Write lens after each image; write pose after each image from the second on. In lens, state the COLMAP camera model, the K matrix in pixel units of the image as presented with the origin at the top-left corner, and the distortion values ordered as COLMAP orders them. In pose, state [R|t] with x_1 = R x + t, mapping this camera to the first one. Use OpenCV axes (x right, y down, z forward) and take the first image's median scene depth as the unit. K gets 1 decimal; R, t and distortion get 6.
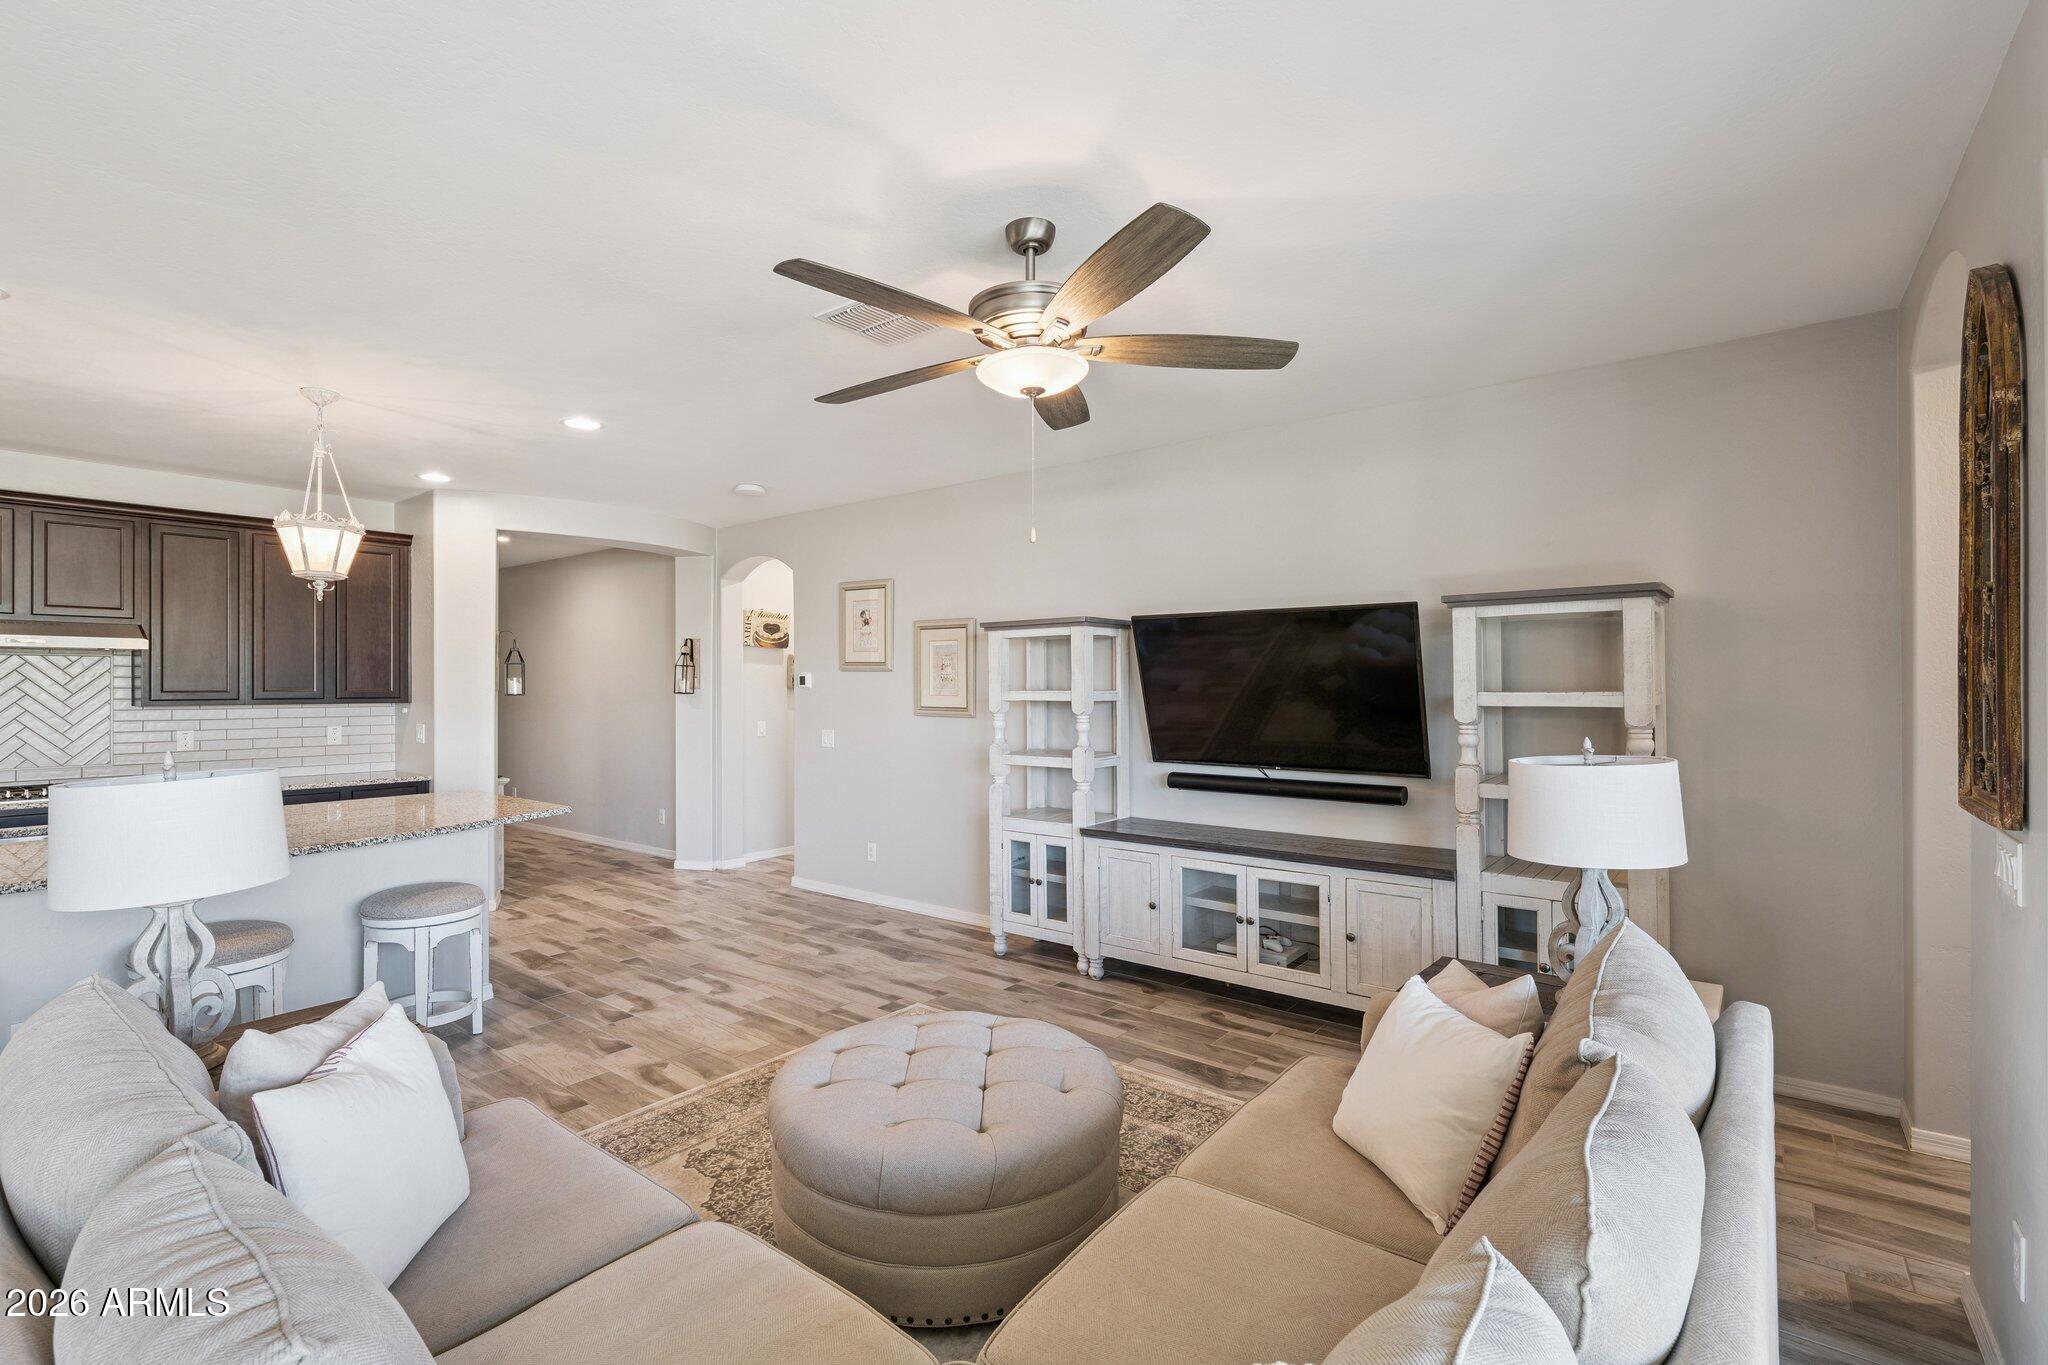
lens RADIAL K [[909.5, 0, 1028.0], [0, 909.5, 685.0], [0, 0, 1]] dist [-0.033459, 0.000014]
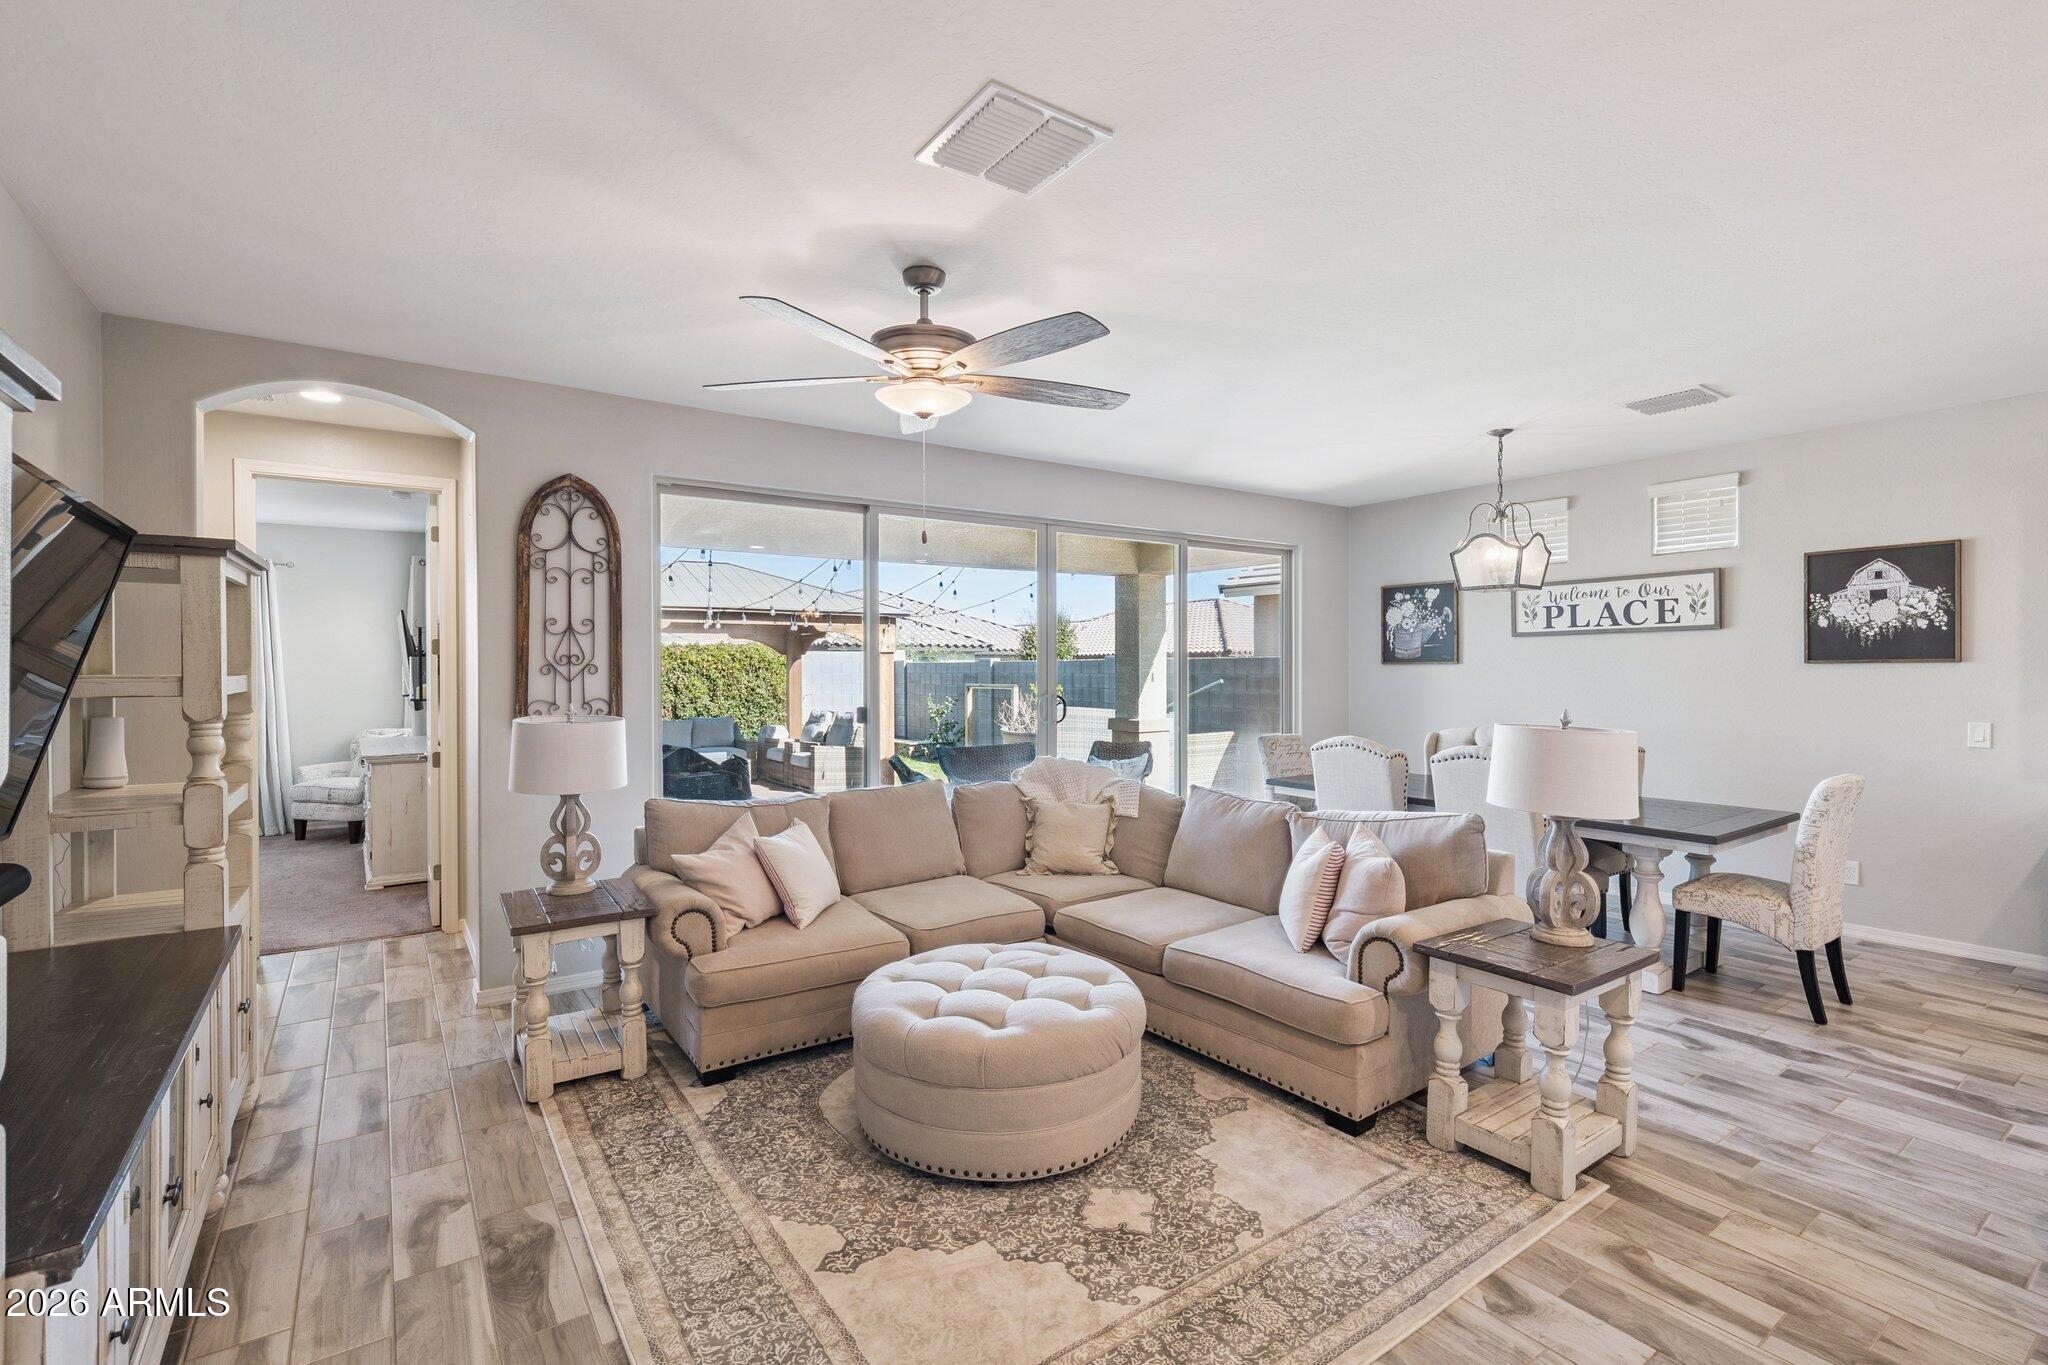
lens RADIAL K [[920.5, 0, 1017.1], [0, 920.5, 674.6], [0, 0, 1]] dist [-0.001270, -0.000051]
pose [[-0.952950, 0.003484, 0.303108, -0.266108], [0.006021, 0.999954, 0.007434, 0.003797], [-0.303068, 0.008909, -0.952927, 1.177592]]
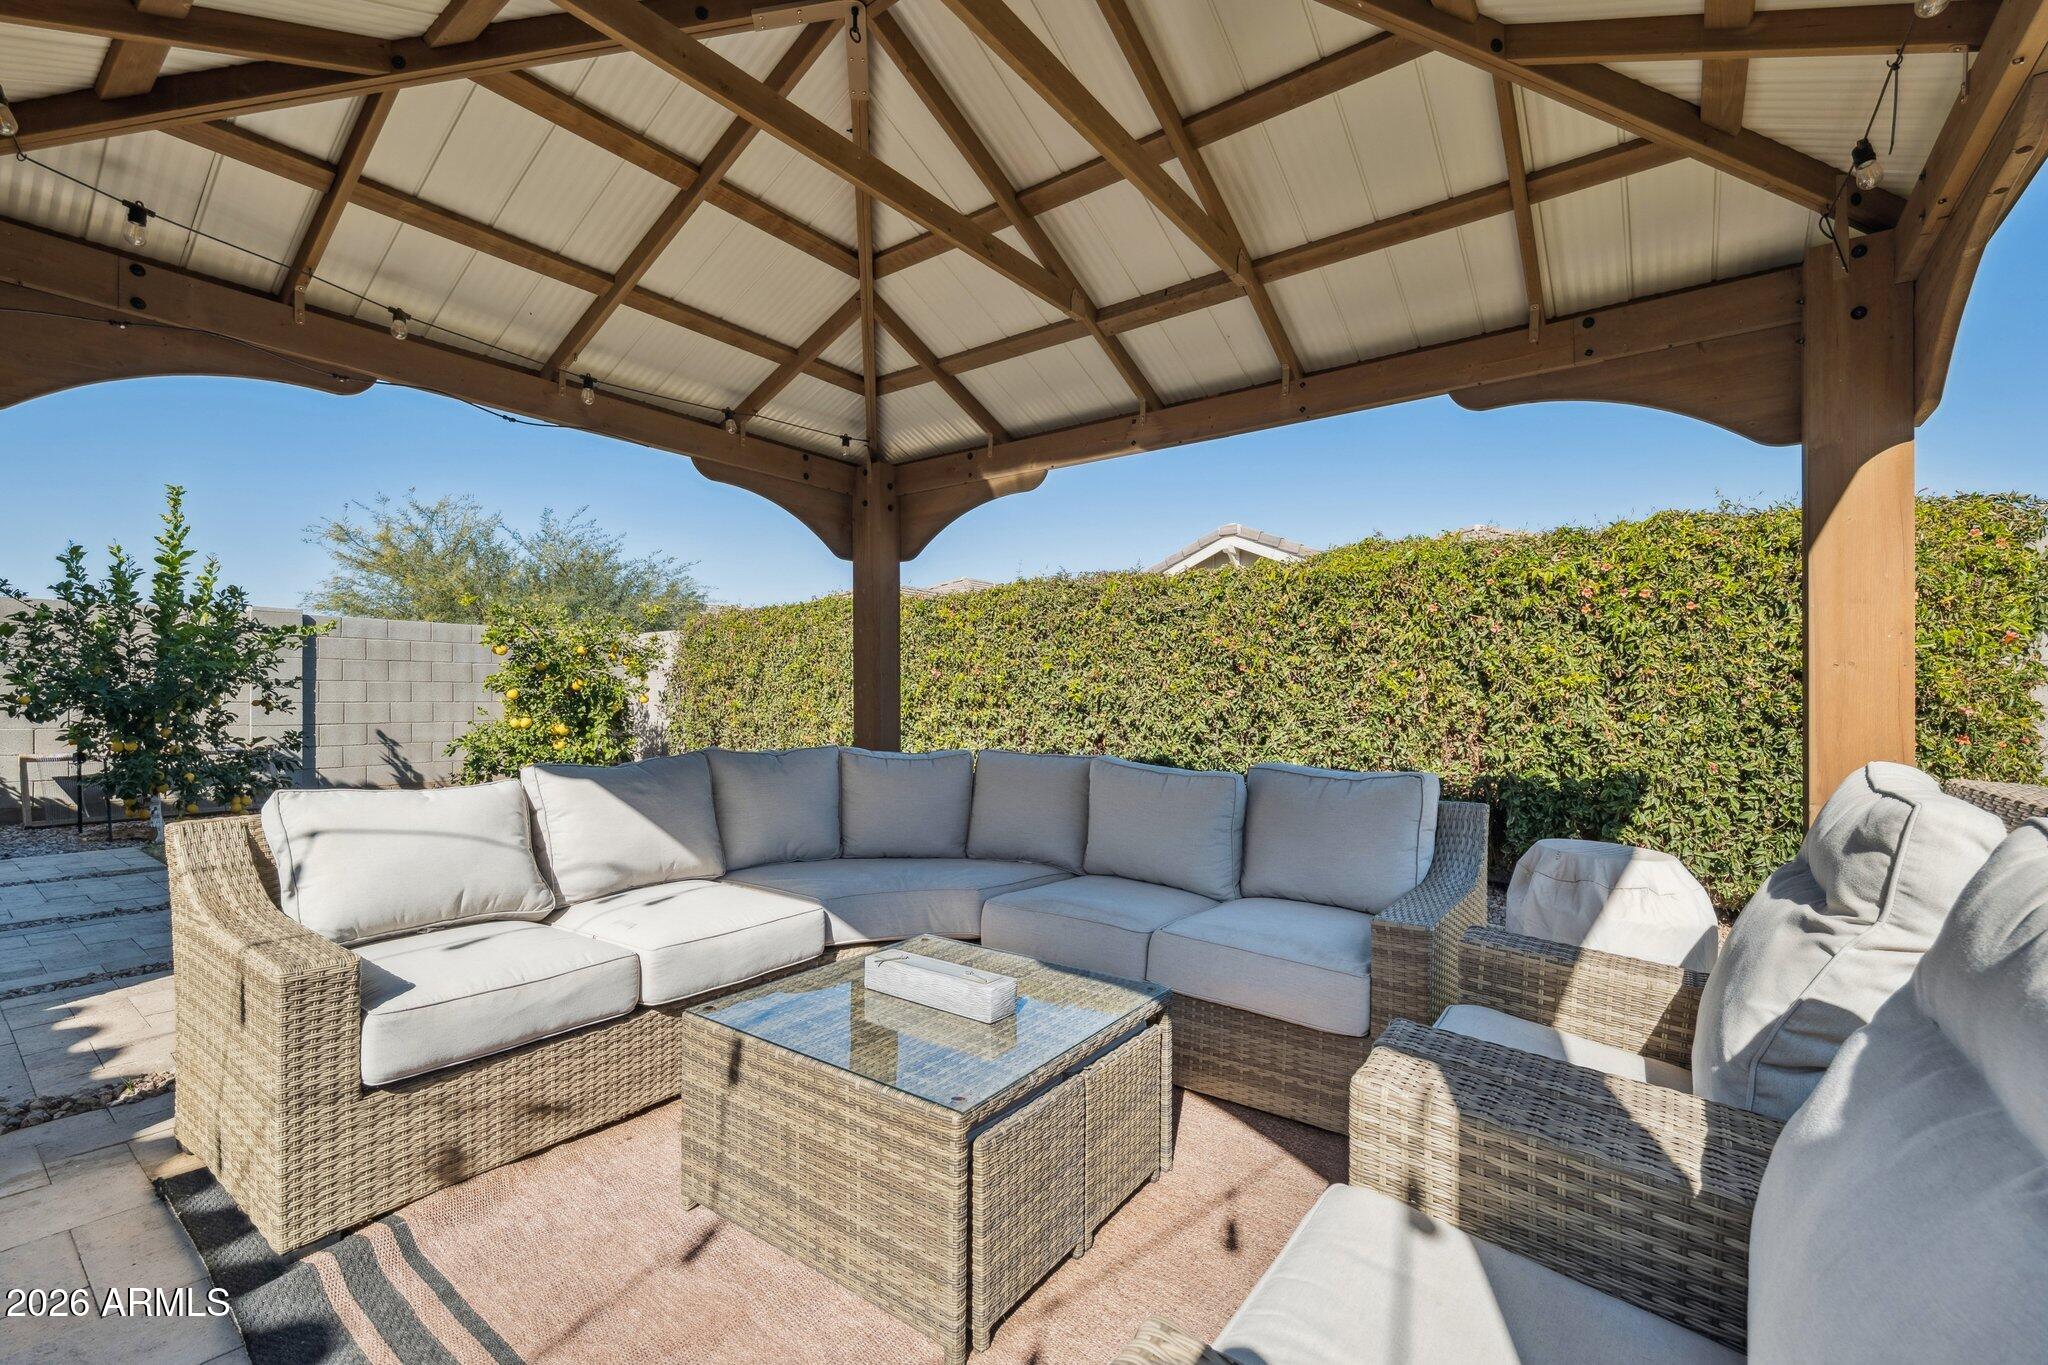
lens RADIAL K [[870.1, 0, 1024.0], [0, 870.1, 682.5], [0, 0, 1]] dist [-0.002491, -0.000235]
pose [[-0.021731, 0.022931, 0.999501, 1.069498], [-0.004422, 0.999725, -0.023032, 0.119959], [-0.999754, -0.004920, -0.021624, -1.318034]]
